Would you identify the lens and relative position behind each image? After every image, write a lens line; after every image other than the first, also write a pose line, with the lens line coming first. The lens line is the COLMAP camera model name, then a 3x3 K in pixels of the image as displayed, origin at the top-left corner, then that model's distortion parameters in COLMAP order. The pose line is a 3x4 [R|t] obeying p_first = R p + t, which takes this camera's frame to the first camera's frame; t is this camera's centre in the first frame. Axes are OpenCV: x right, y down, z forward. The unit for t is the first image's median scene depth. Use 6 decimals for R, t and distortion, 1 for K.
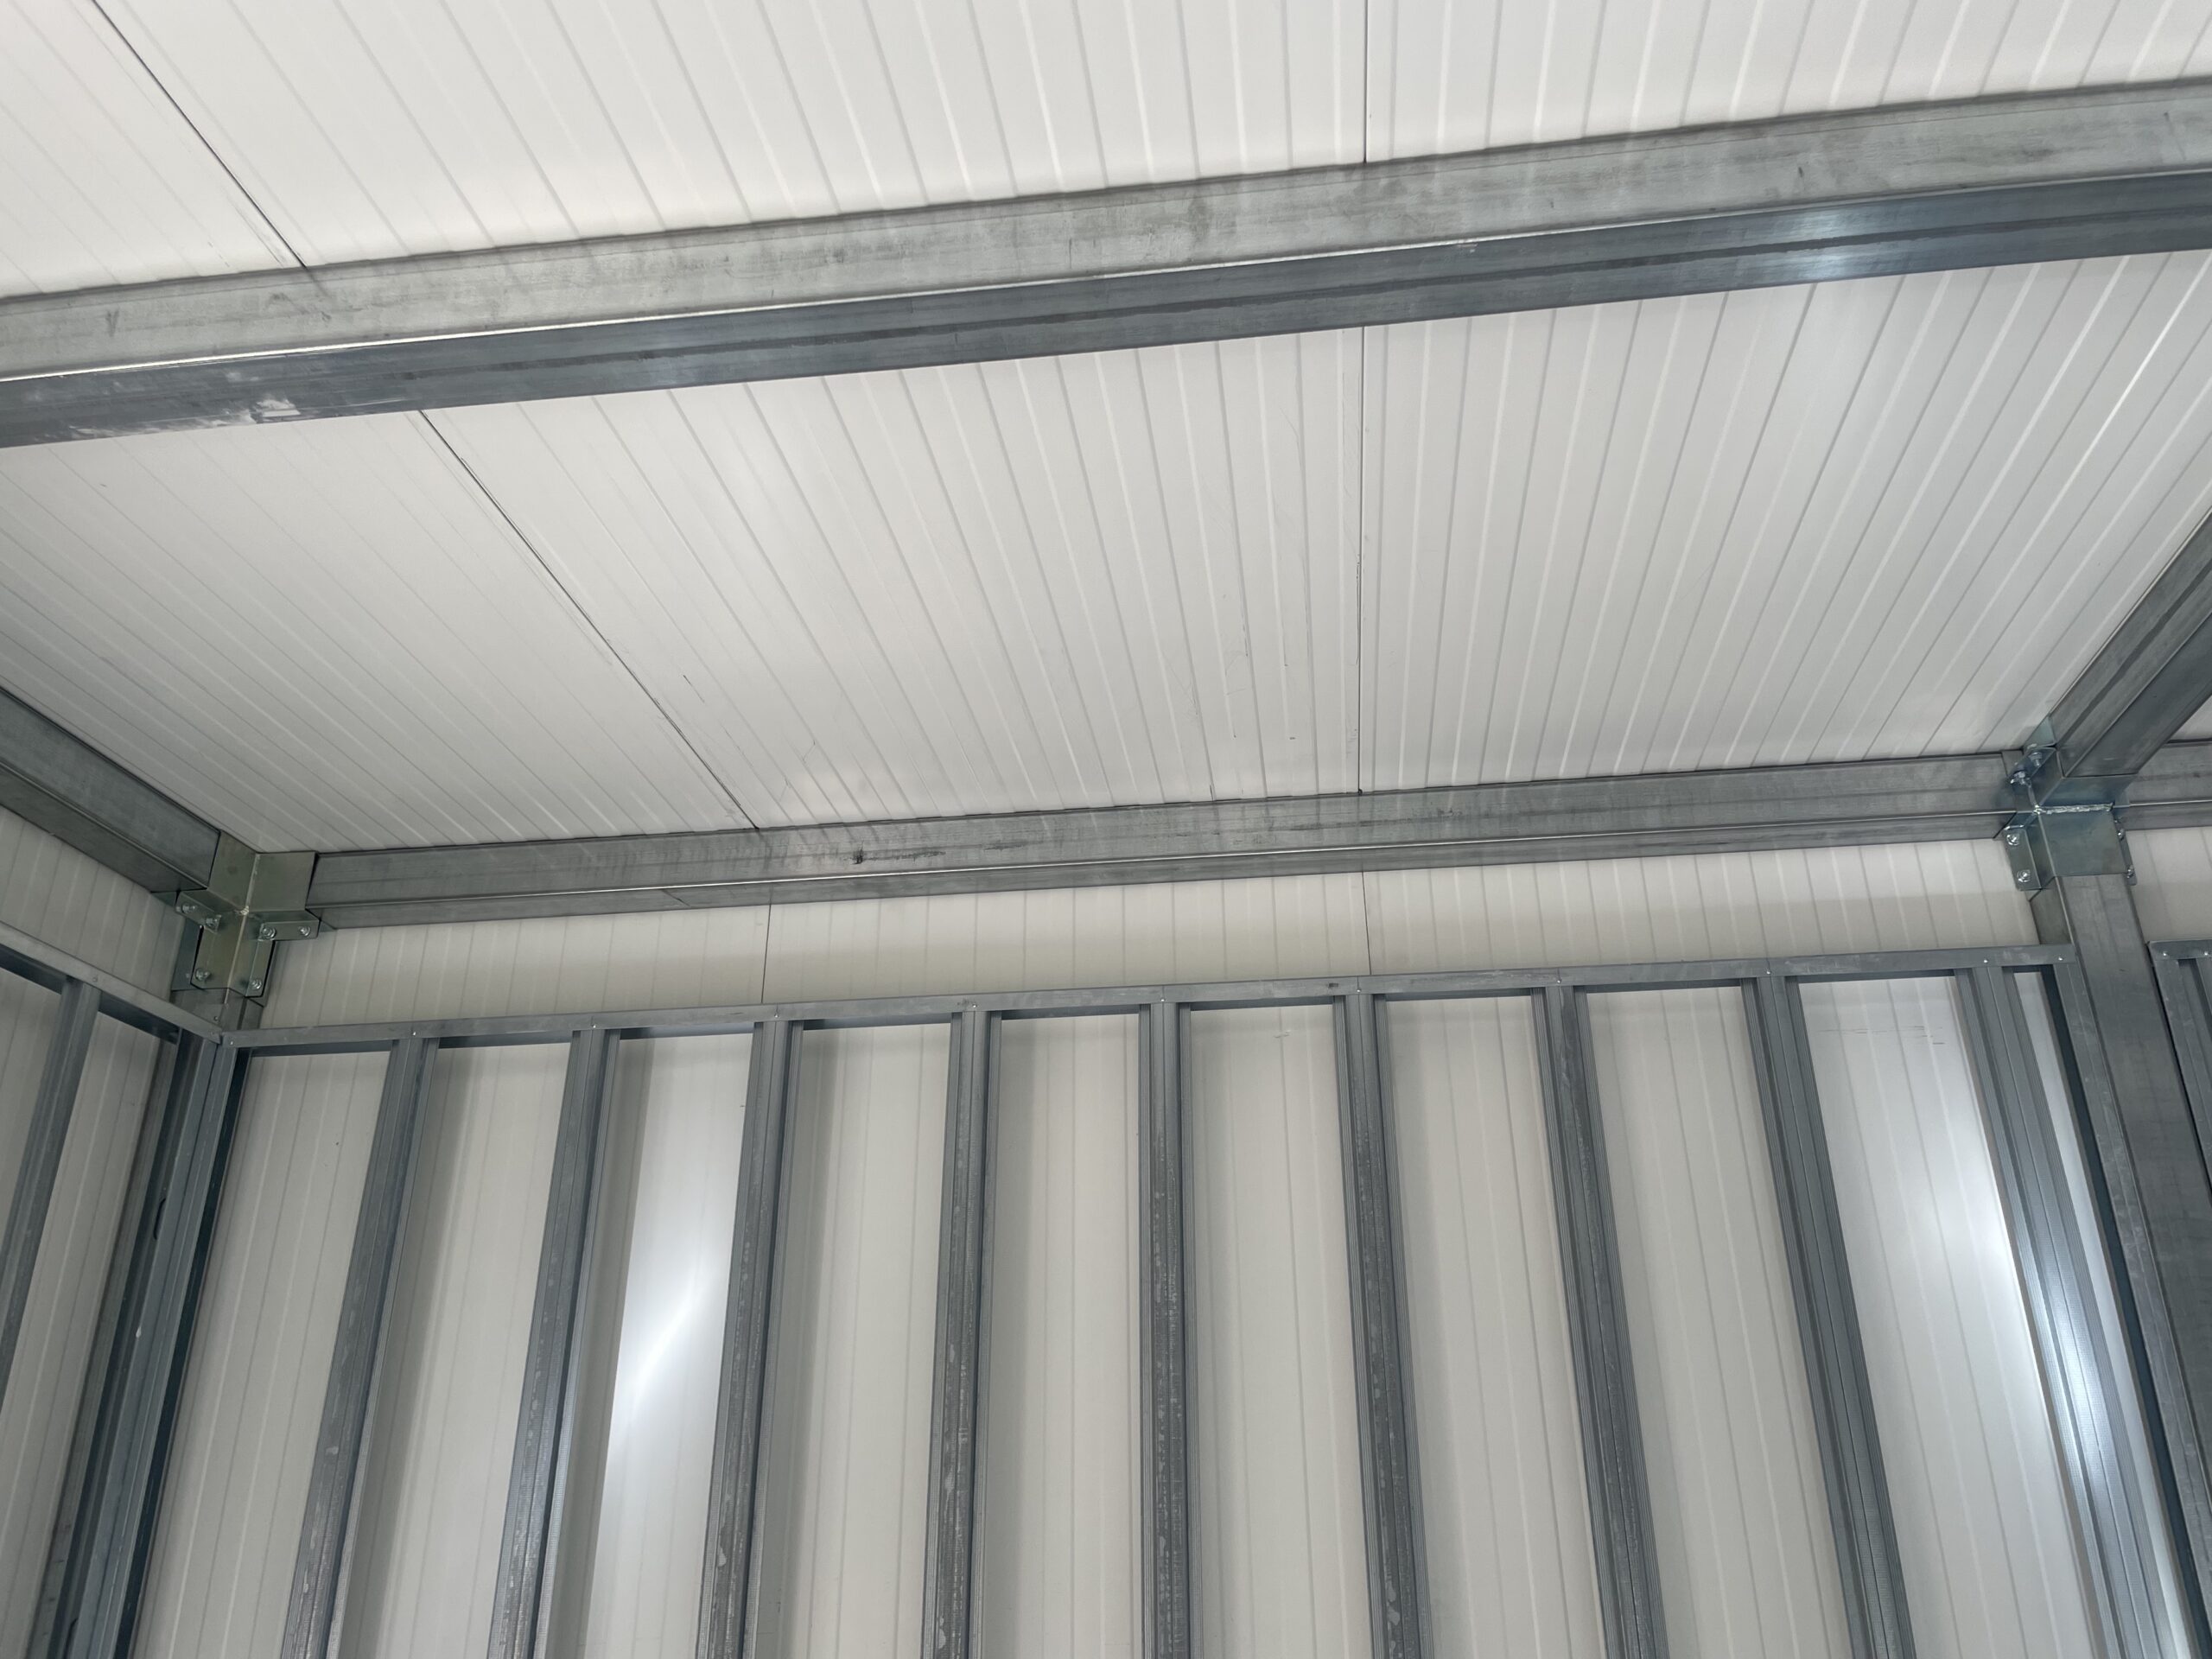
lens RADIAL K [[1688.6, 0, 1152.1], [0, 1688.6, 814.9], [0, 0, 1]] dist [0.088803, -0.126519]
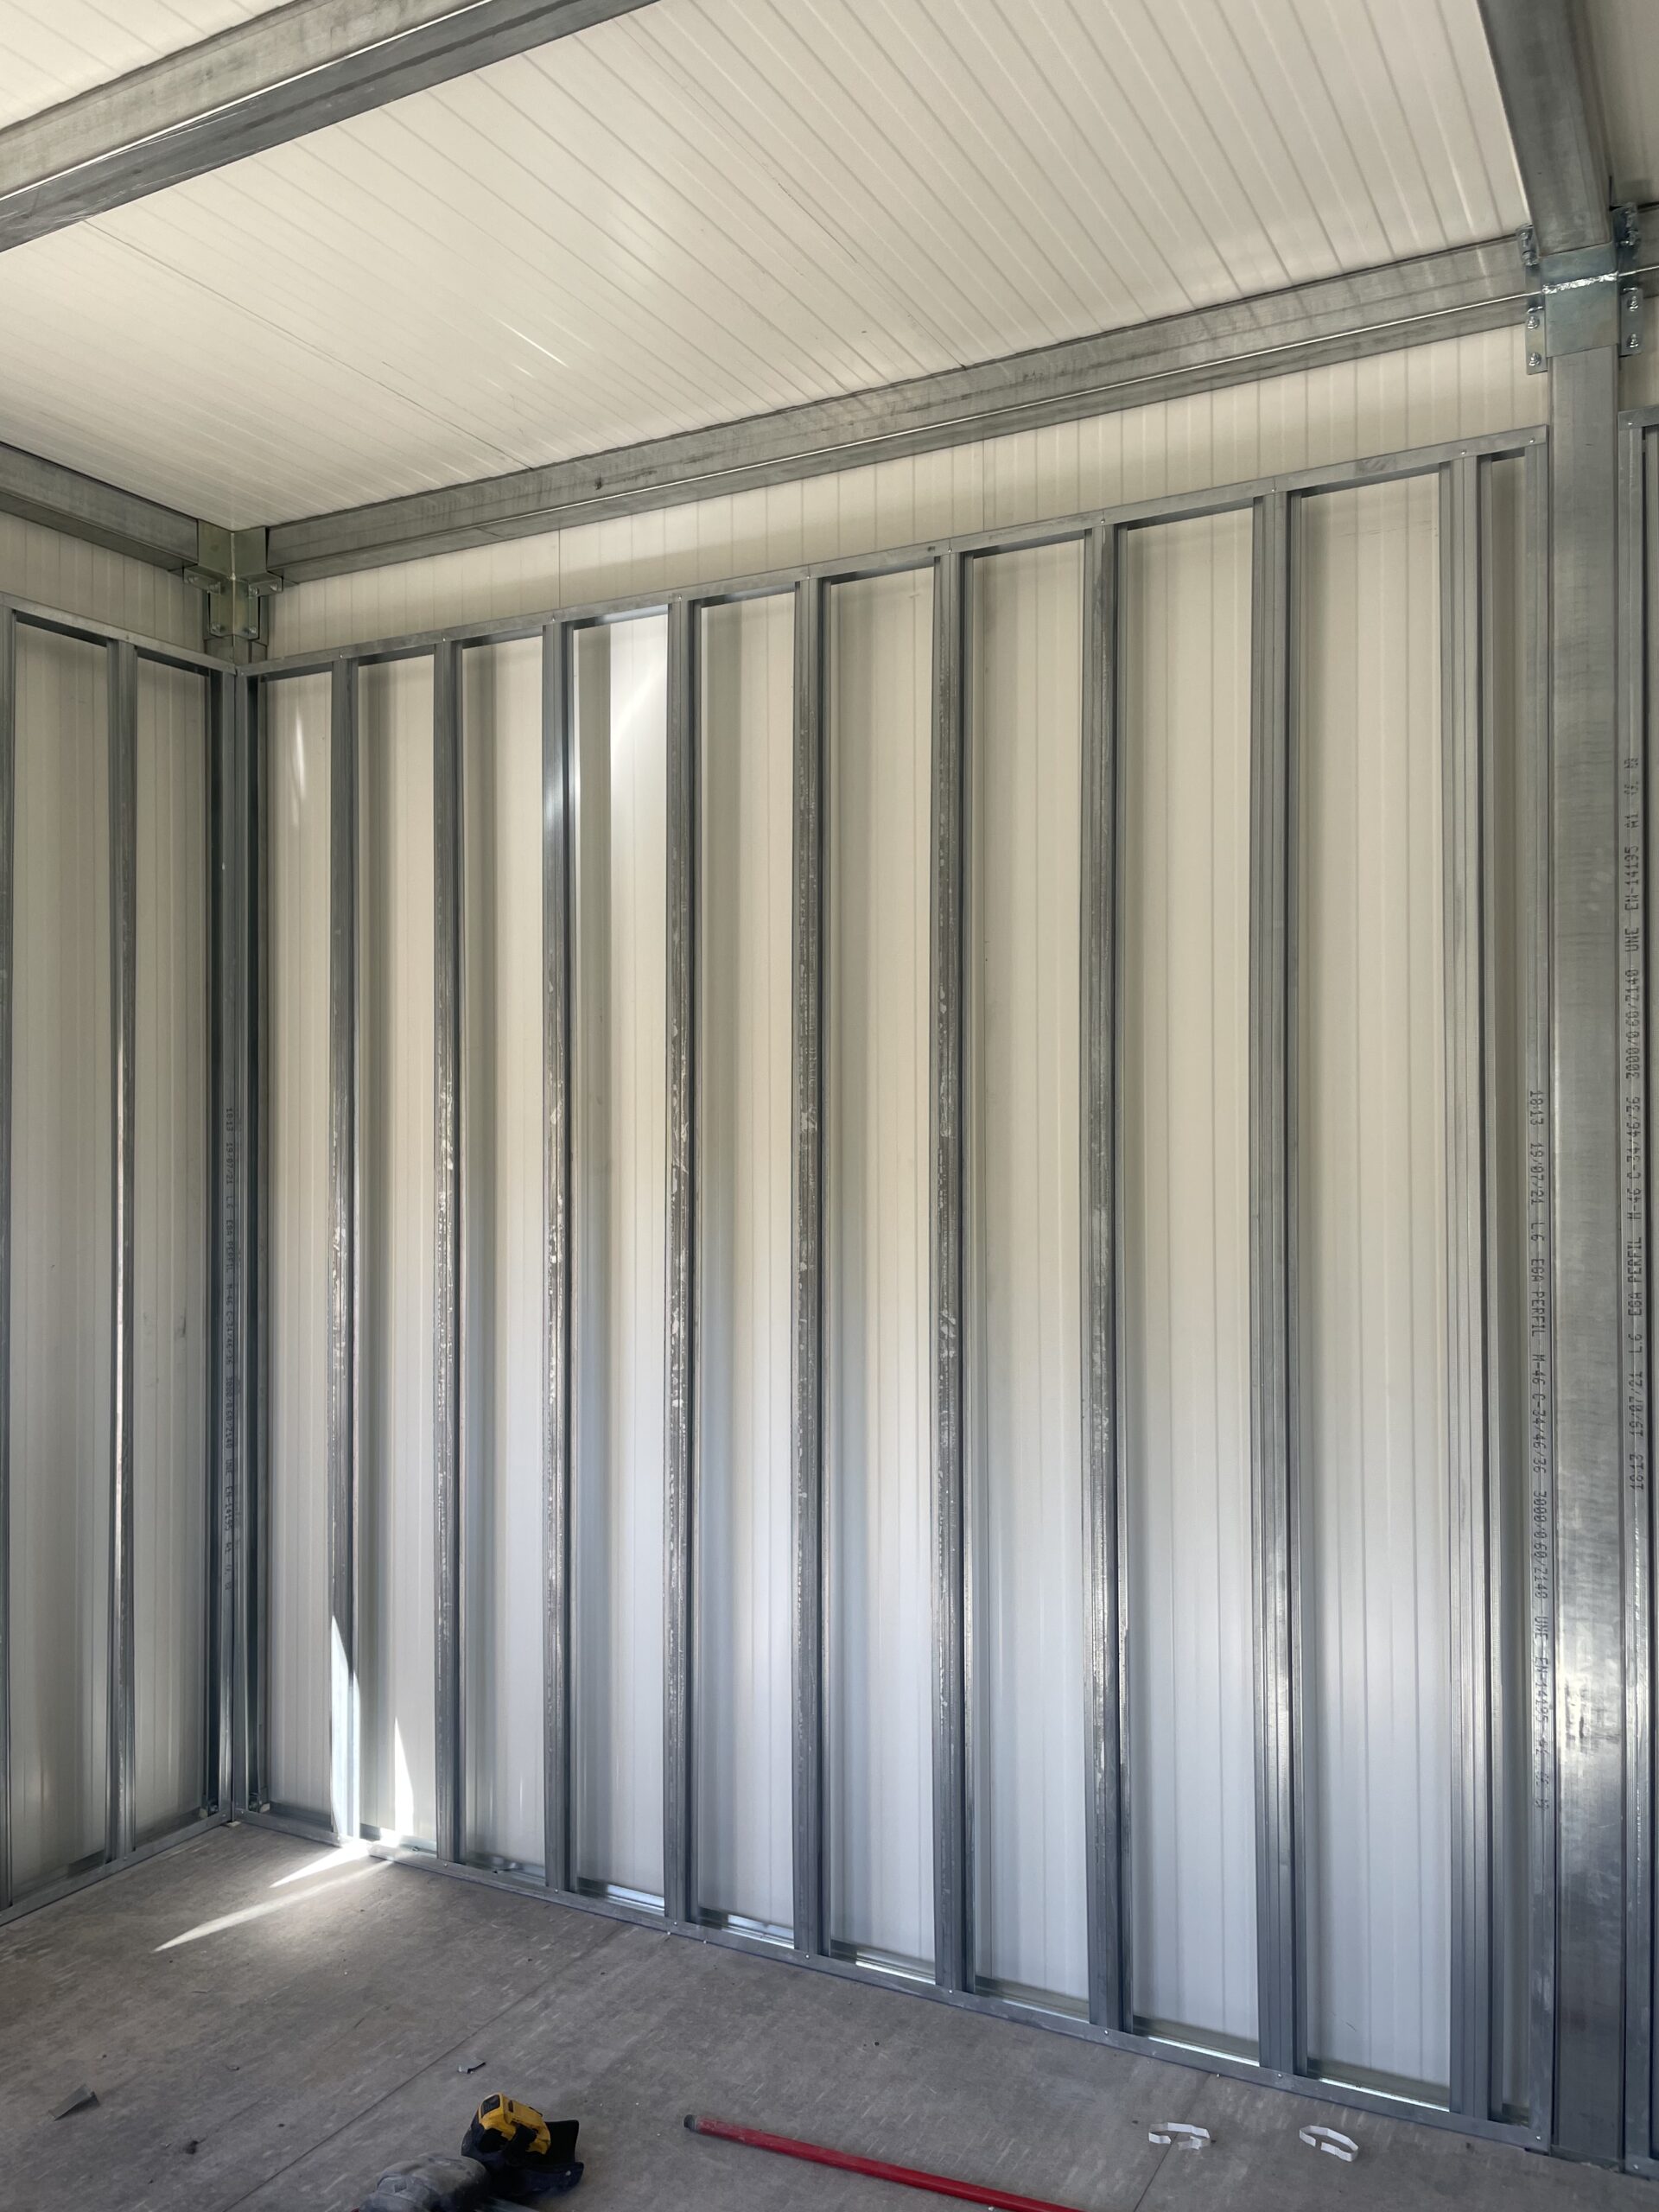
lens RADIAL K [[1736.9, 0, 839.1], [0, 1736.9, 1104.1], [0, 0, 1]] dist [0.062460, -0.069758]
pose [[0.933688, -0.005943, -0.358039, 0.460507], [0.152630, 0.911092, 0.382903, -0.025434], [0.323931, -0.412160, 0.851583, -0.244043]]
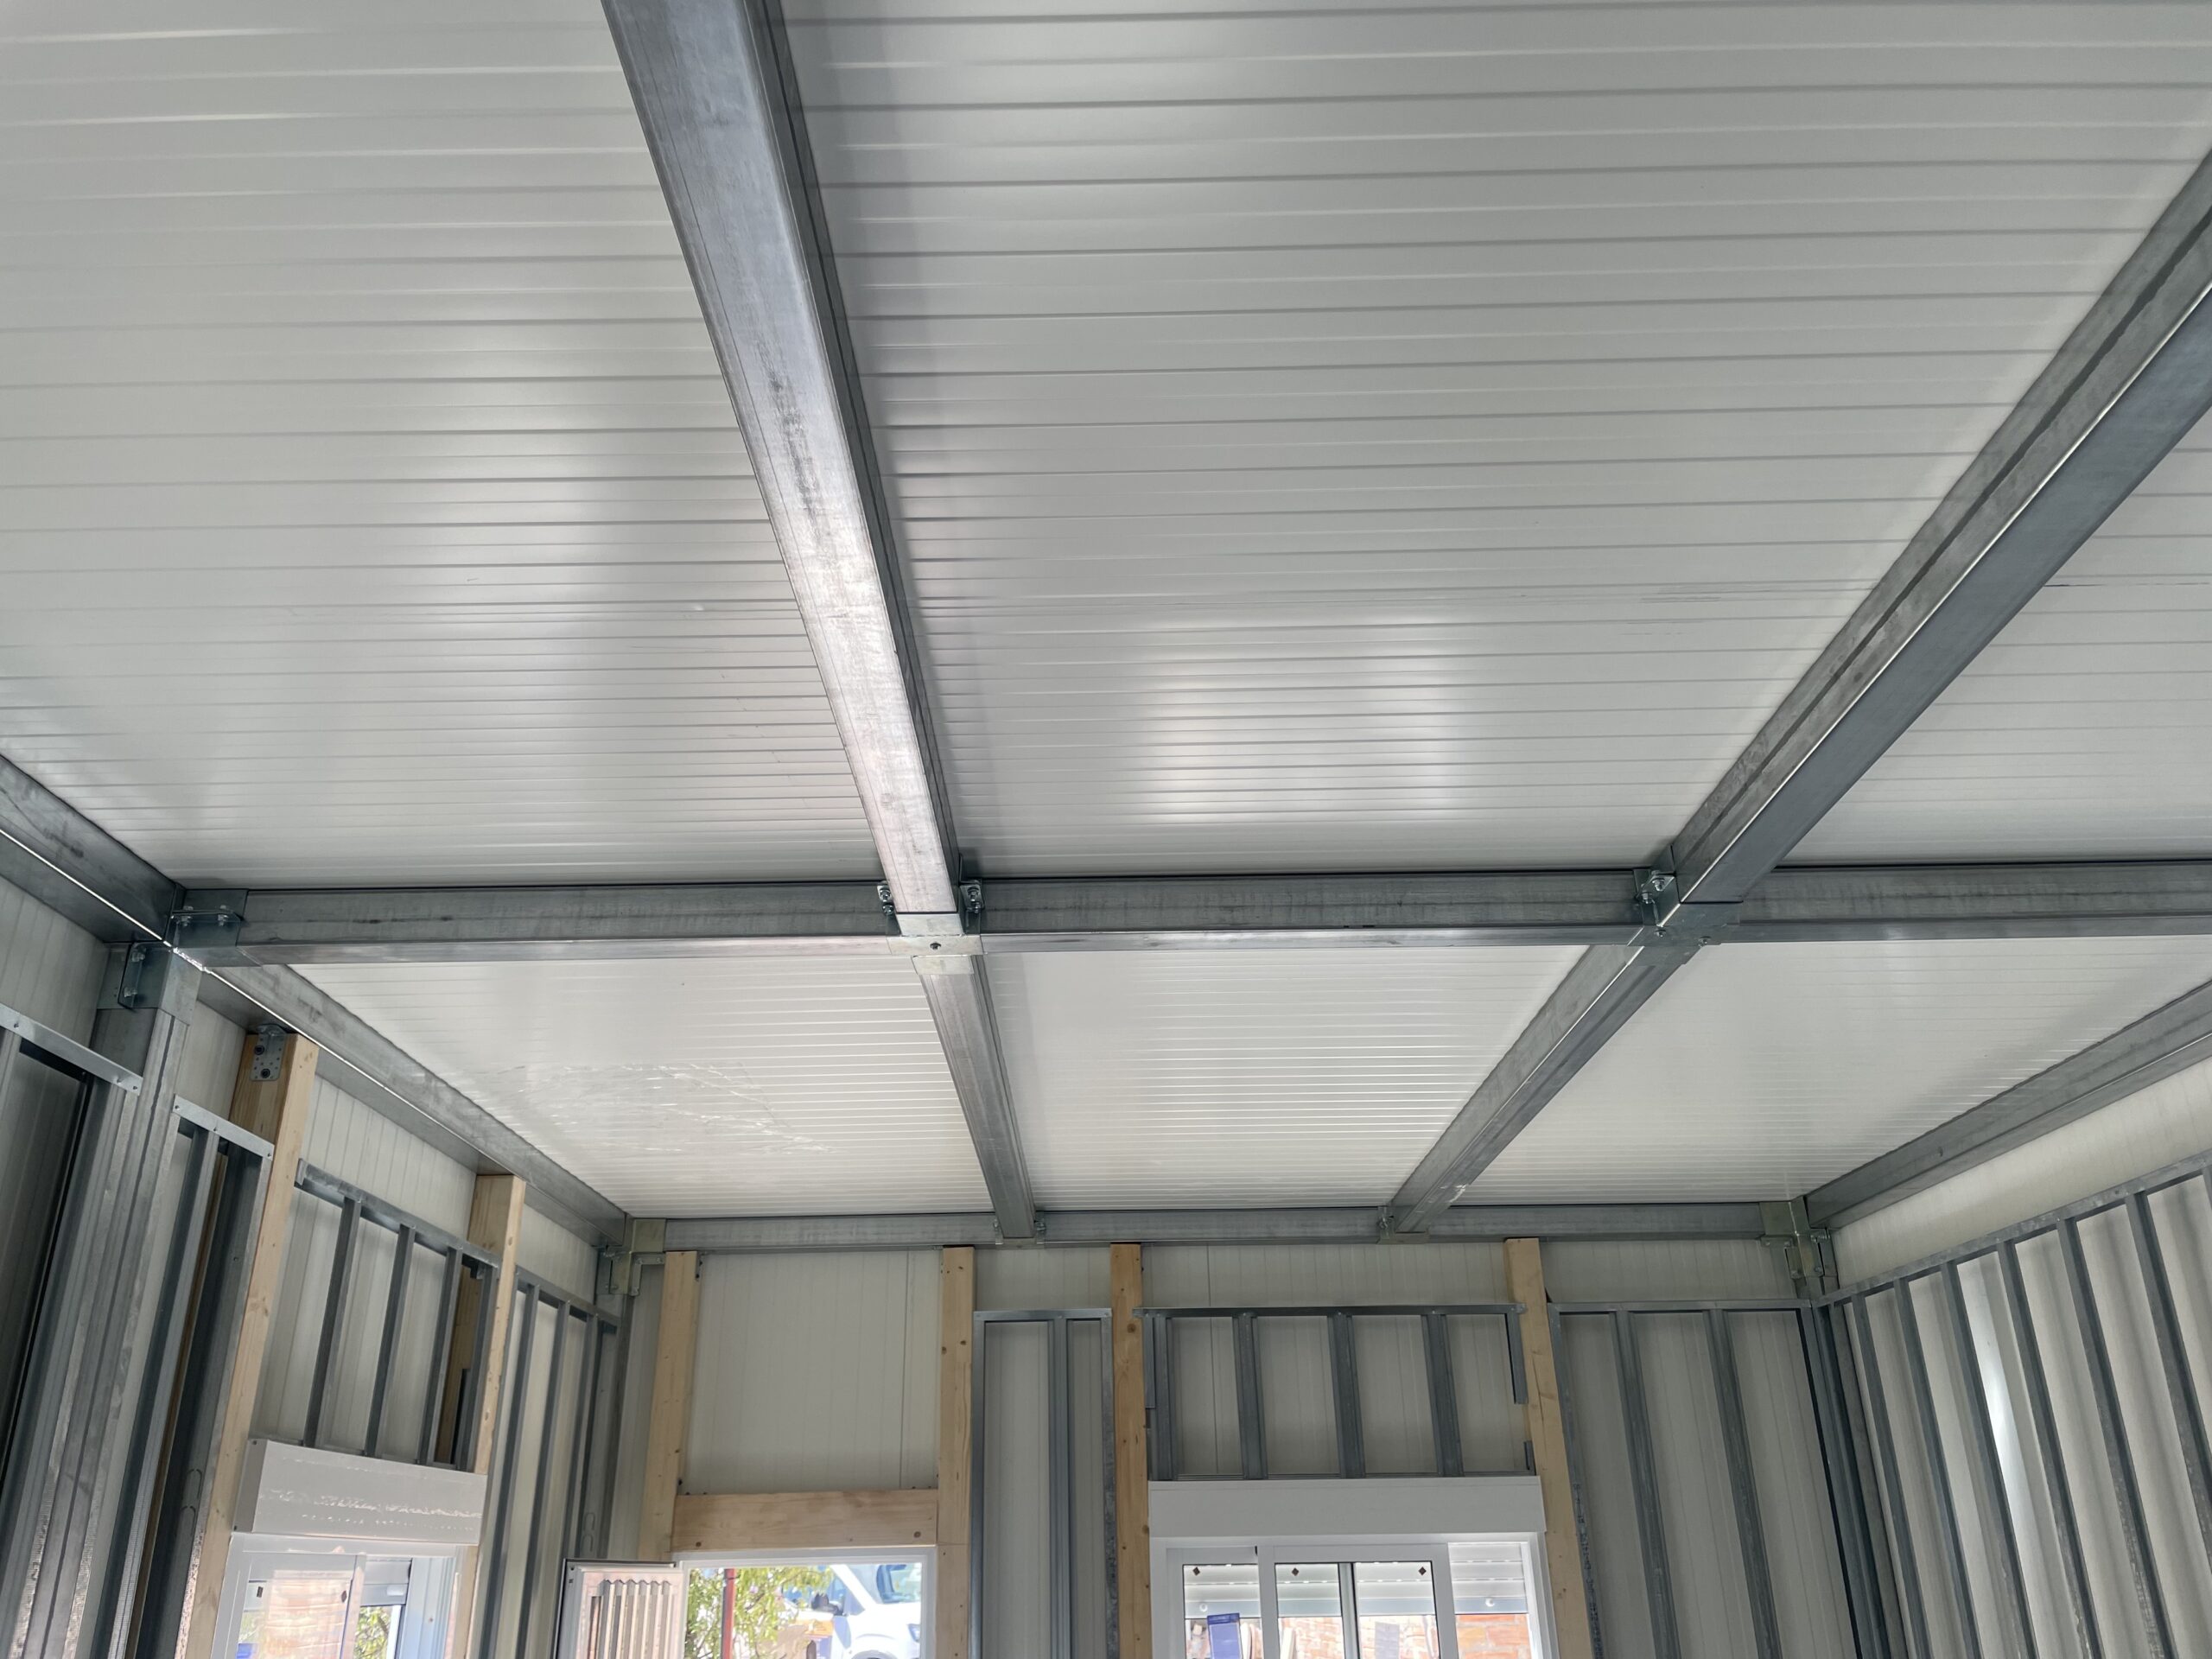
lens RADIAL K [[1688.6, 0, 1087.7], [0, 1688.6, 798.7], [0, 0, 1]] dist [0.088803, -0.126519]
pose [[0.119511, -0.404621, -0.906642, 1.376682], [0.433509, 0.842803, -0.318987, -0.091617], [0.893190, -0.354915, 0.276131, -0.071973]]
